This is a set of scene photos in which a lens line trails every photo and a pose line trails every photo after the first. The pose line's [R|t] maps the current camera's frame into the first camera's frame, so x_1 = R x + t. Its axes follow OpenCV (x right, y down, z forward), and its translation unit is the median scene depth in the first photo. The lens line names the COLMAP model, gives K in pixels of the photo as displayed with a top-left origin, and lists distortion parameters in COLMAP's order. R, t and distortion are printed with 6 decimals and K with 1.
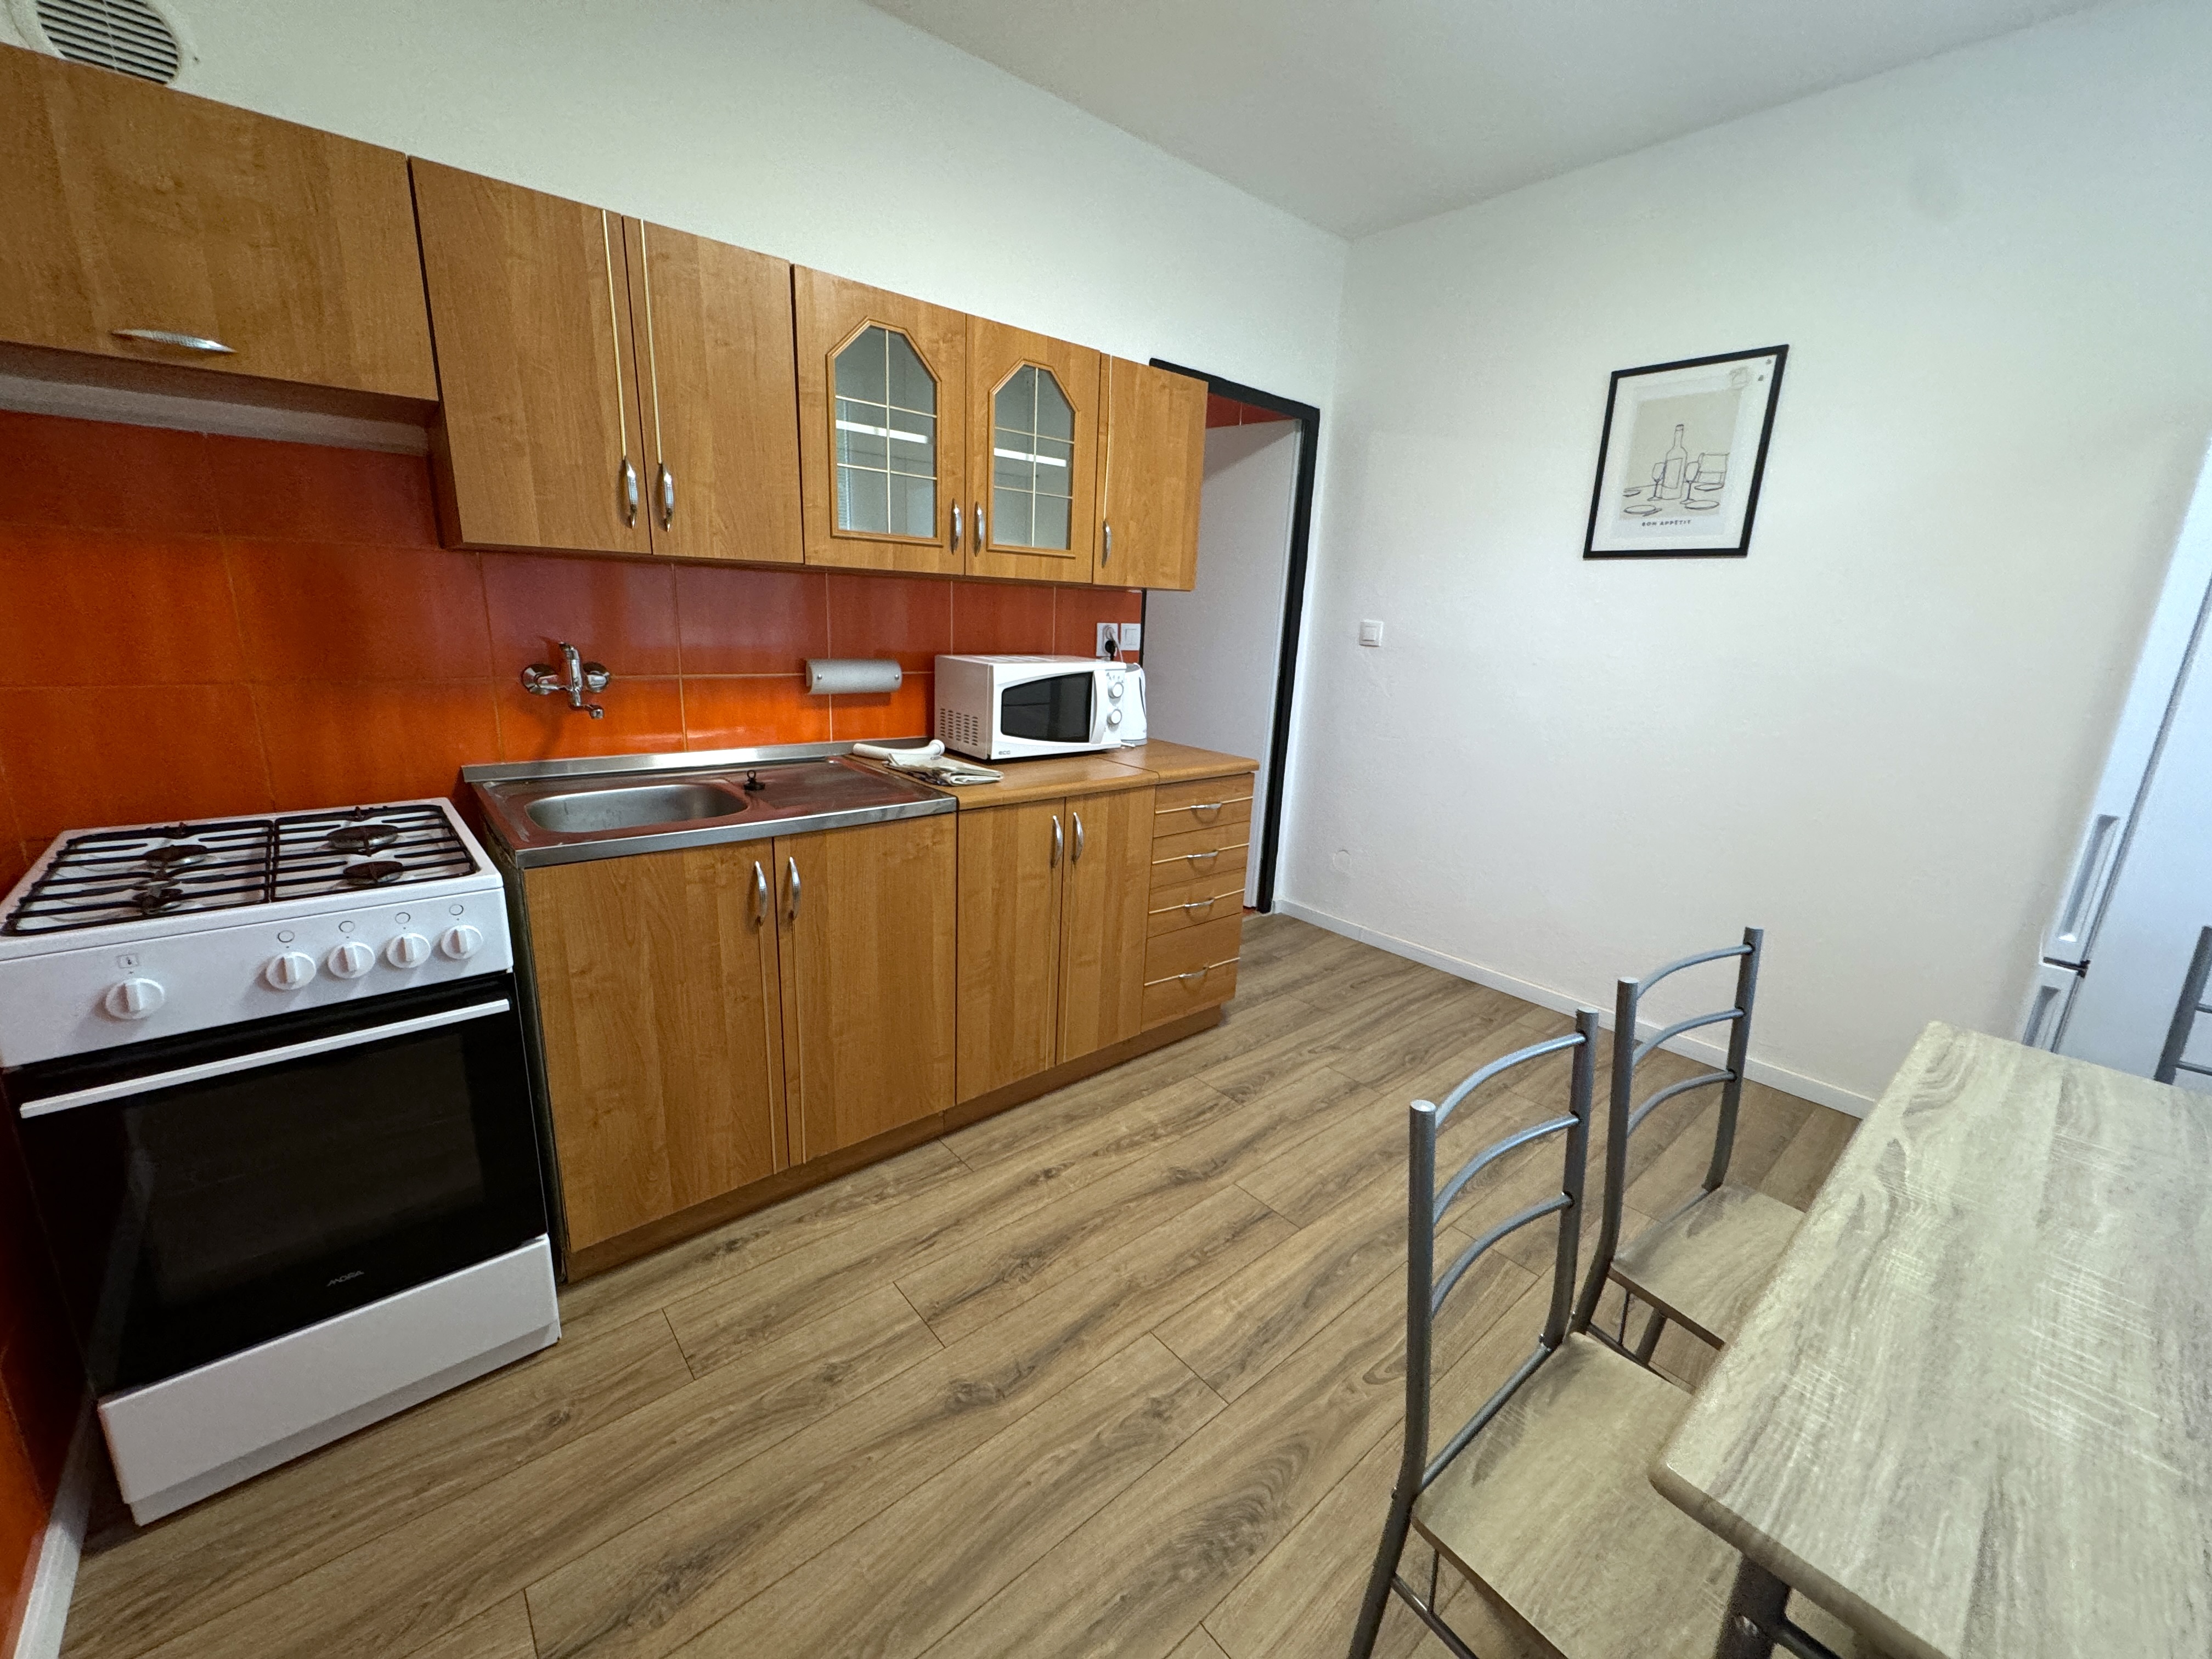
lens RADIAL K [[887.5, 0, 1103.1], [0, 887.5, 829.9], [0, 0, 1]] dist [0.001299, 0.000019]
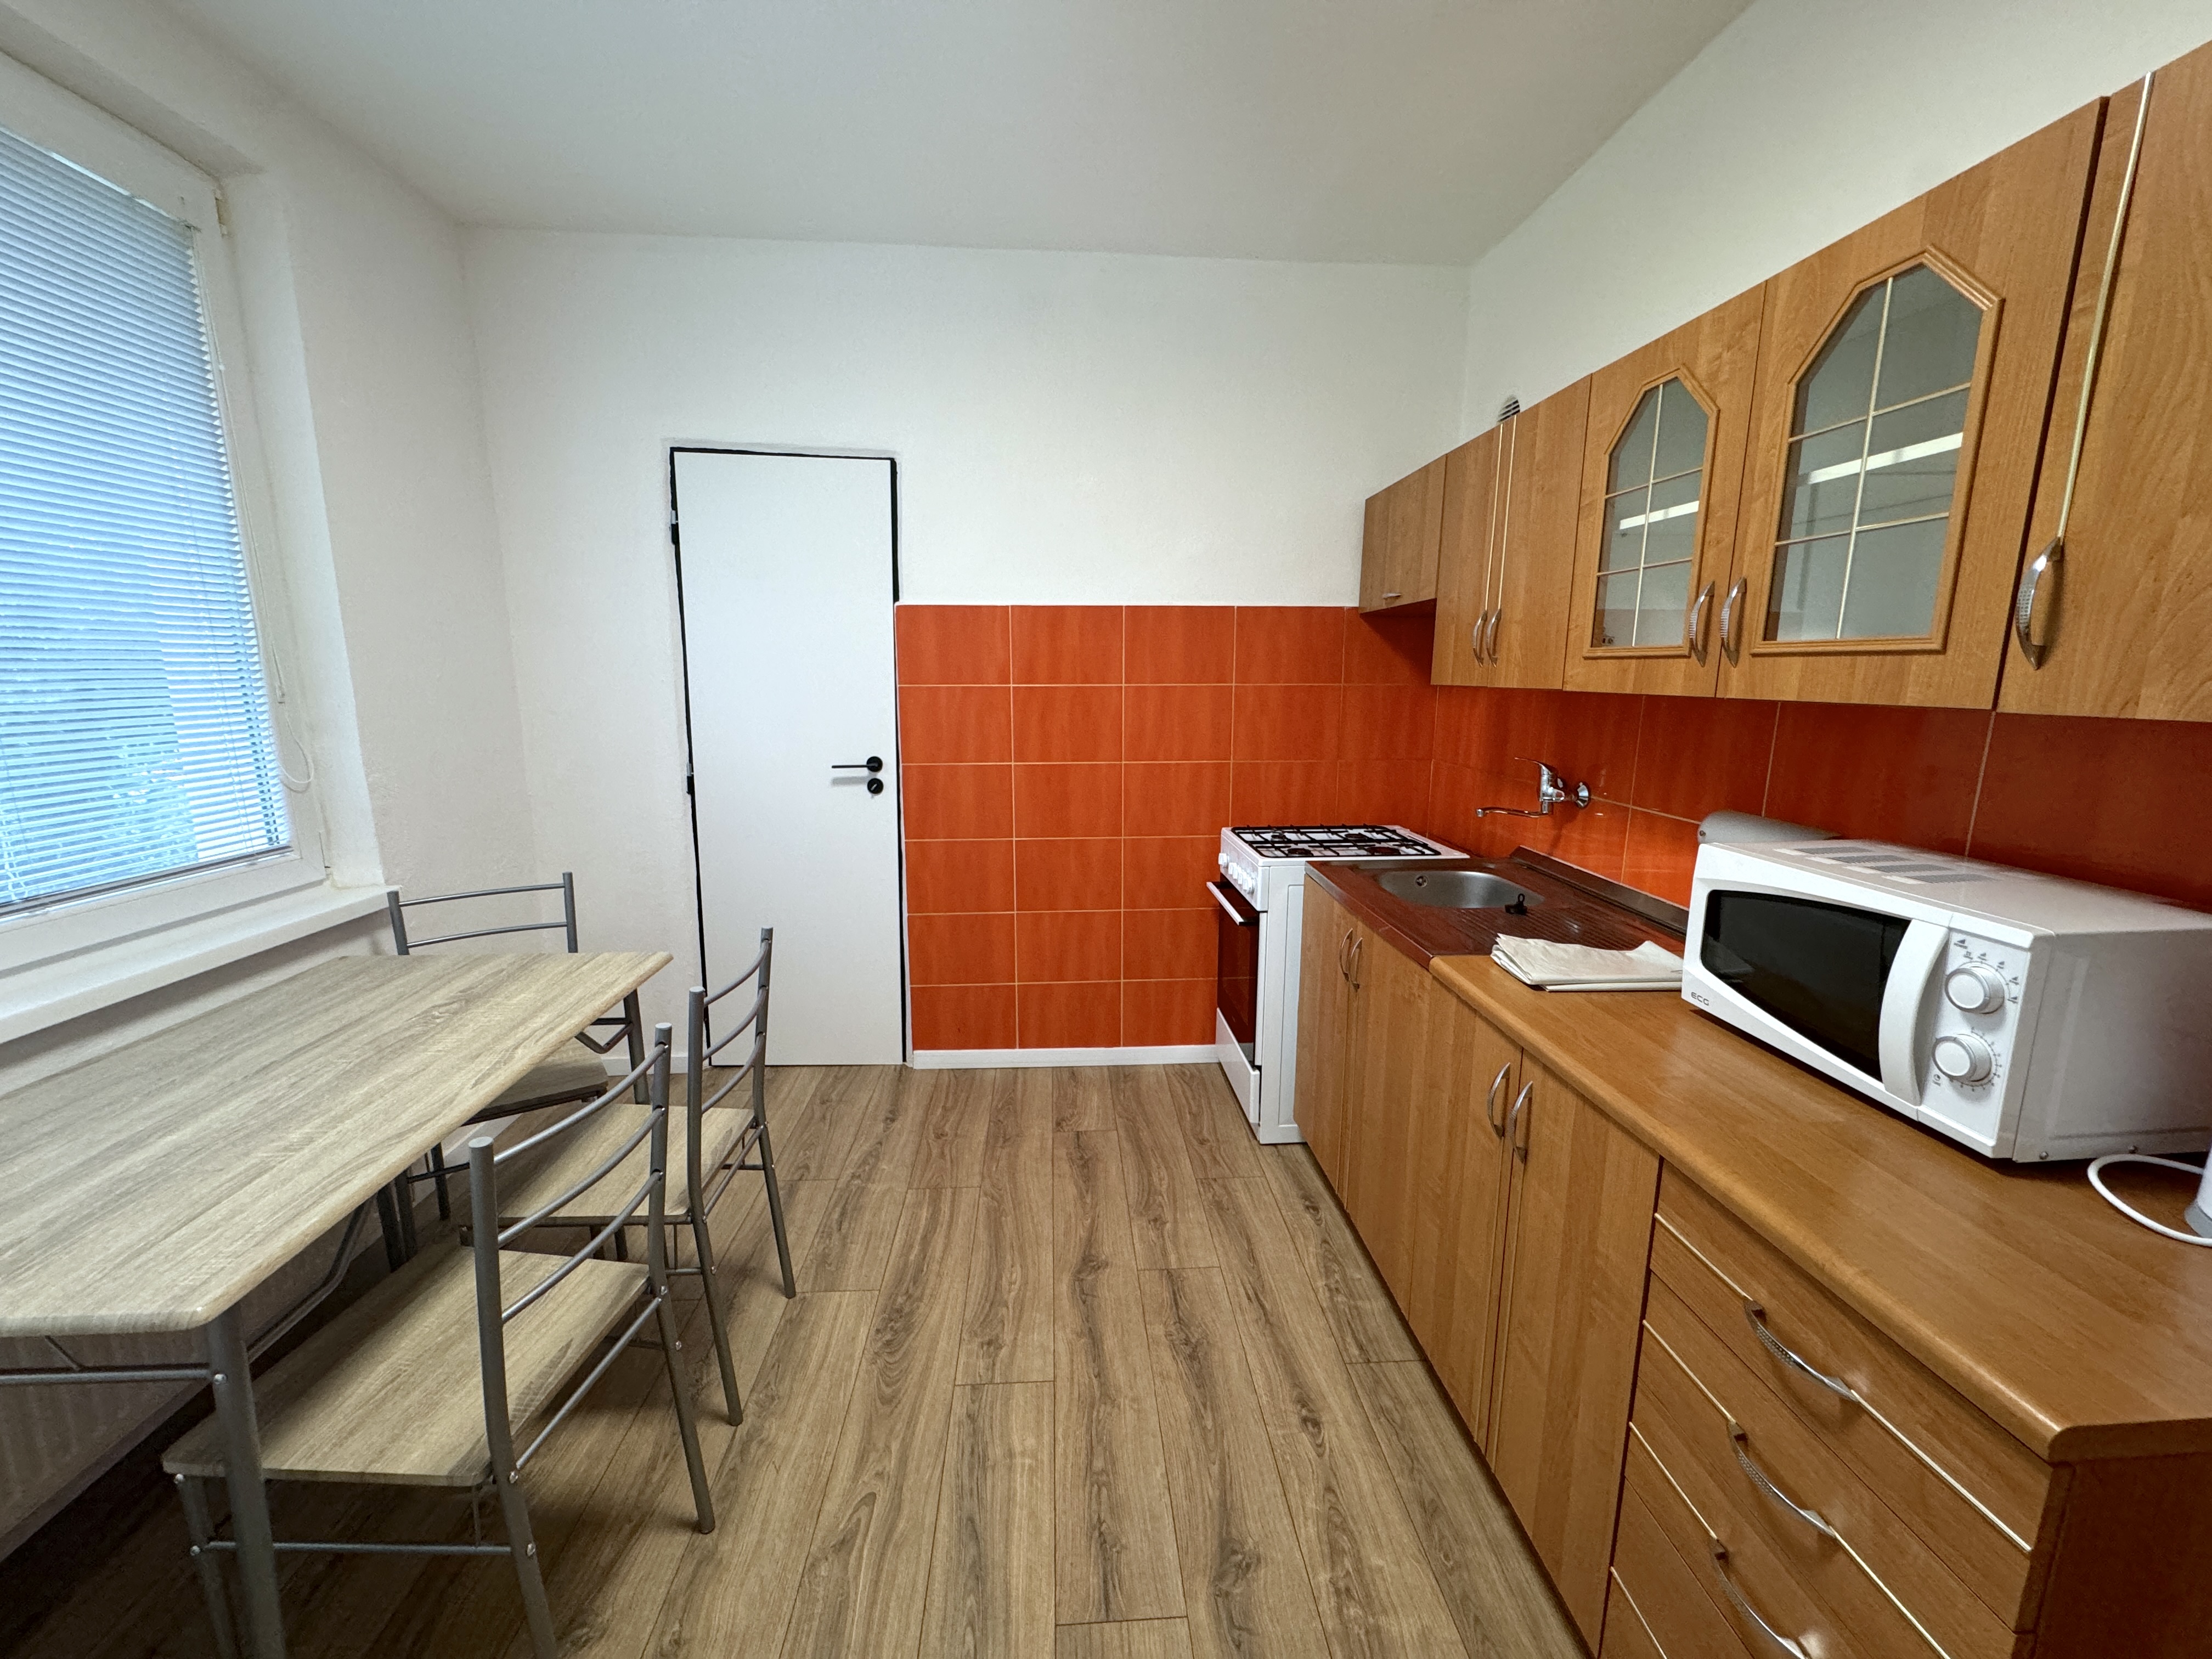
lens RADIAL K [[887.5, 0, 1103.1], [0, 887.5, 829.9], [0, 0, 1]] dist [0.001299, 0.000019]
pose [[-0.605631, 0.095498, -0.789995, 0.747206], [-0.227244, 0.930674, 0.286715, -0.350493], [0.762608, 0.353165, -0.541944, 1.297885]]
